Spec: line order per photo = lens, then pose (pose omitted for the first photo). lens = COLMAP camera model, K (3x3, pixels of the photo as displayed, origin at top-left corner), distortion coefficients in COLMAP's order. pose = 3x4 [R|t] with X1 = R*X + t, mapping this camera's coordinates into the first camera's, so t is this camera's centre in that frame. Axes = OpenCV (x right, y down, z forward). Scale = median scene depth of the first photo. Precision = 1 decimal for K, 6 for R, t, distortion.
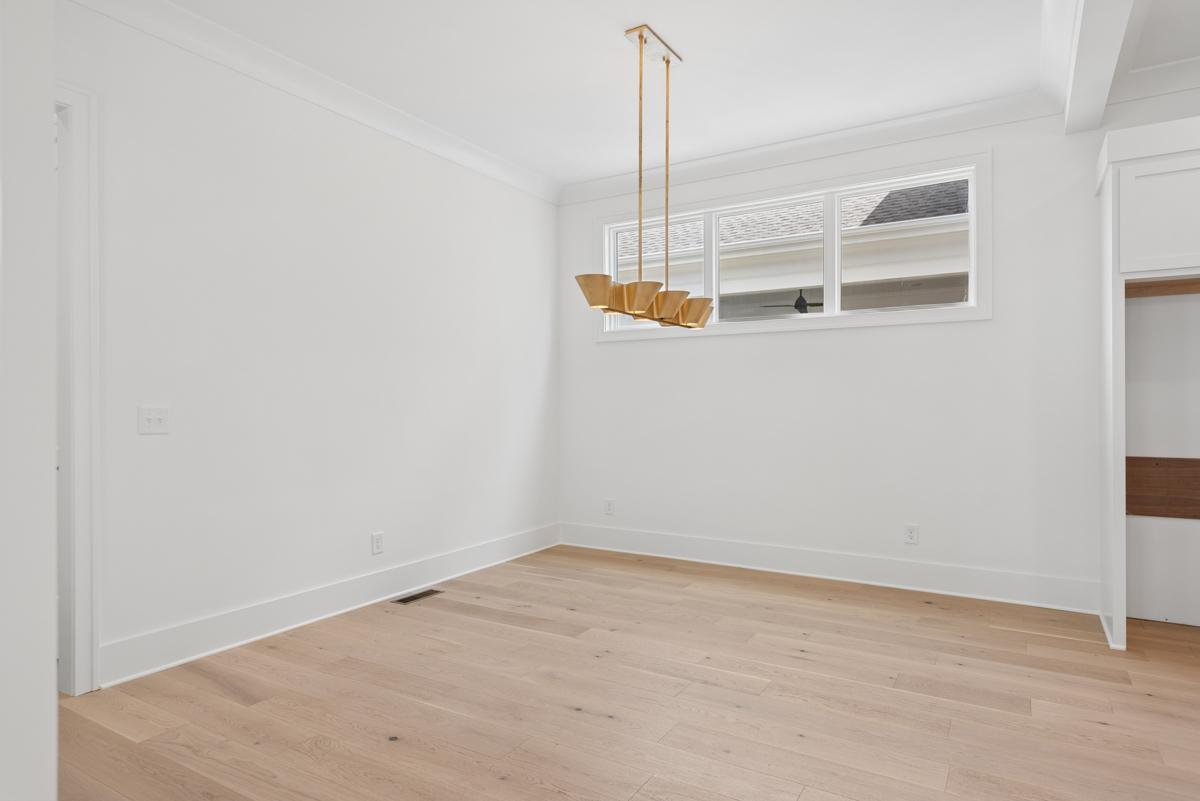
lens RADIAL K [[681.0, 0, 600.0], [0, 681.0, 400.5], [0, 0, 1]] dist [0.001656, 0.000132]
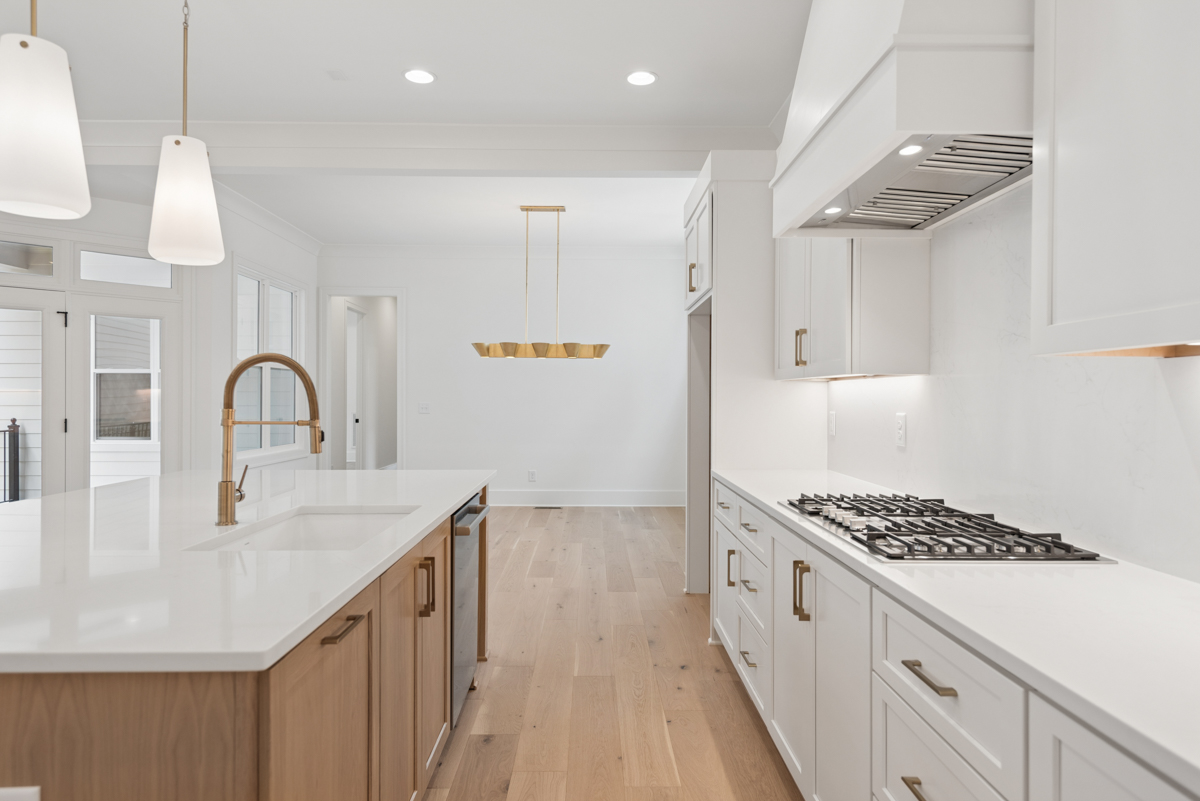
lens RADIAL K [[713.3, 0, 600.0], [0, 713.3, 400.5], [0, 0, 1]] dist [0.000276, -0.000289]
pose [[0.542516, 0.010487, -0.839980, 1.442920], [-0.009586, 0.999934, 0.006293, -0.014981], [0.839991, 0.004638, 0.542581, 0.075446]]
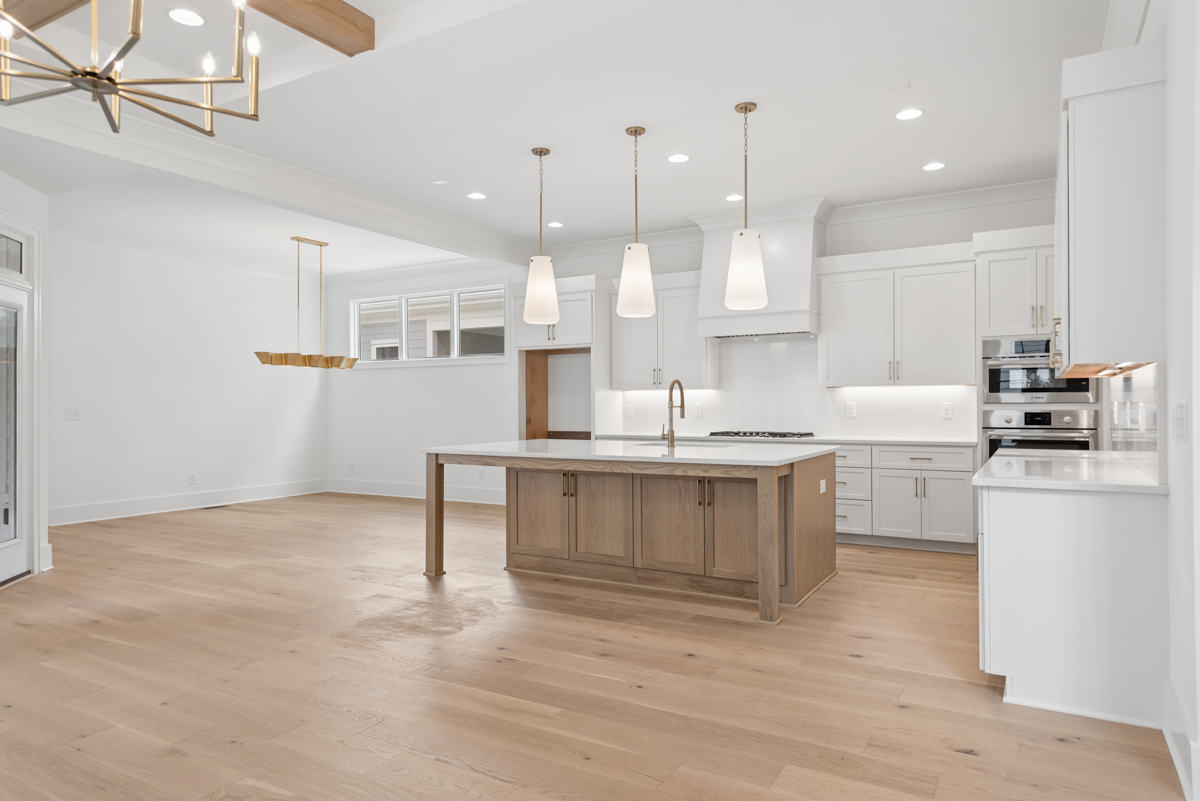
lens RADIAL K [[738.3, 0, 600.0], [0, 738.3, 400.5], [0, 0, 1]] dist [0.005099, -0.000073]
pose [[0.999470, -0.000269, 0.032554, 0.755121], [0.000483, 0.999978, -0.006548, 0.002769], [-0.032552, 0.006561, 0.999449, -1.127006]]
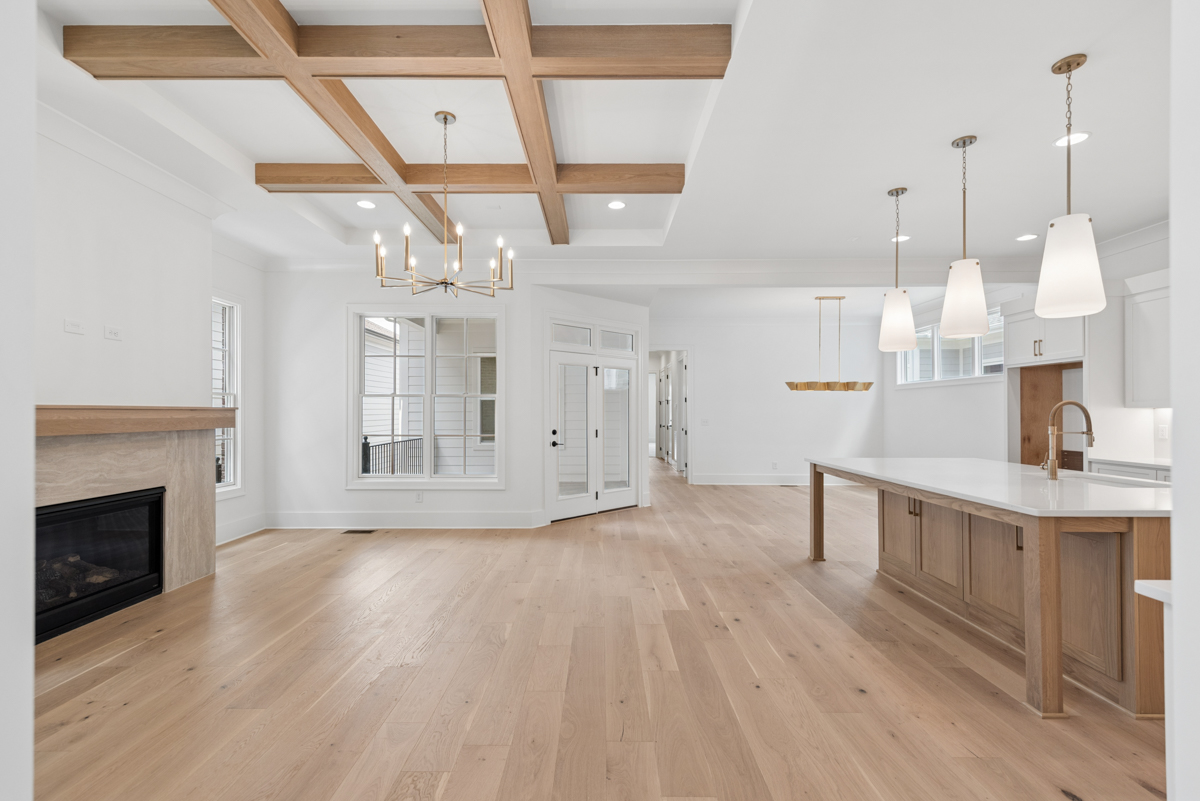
lens RADIAL K [[535.4, 0, 599.1], [0, 535.4, 407.7], [0, 0, 1]] dist [0.002154, -0.000329]
pose [[0.523514, -0.001739, -0.852015, 1.239674], [-0.004744, 0.999976, -0.004956, -0.024705], [0.852004, 0.006637, 0.523494, -0.854747]]
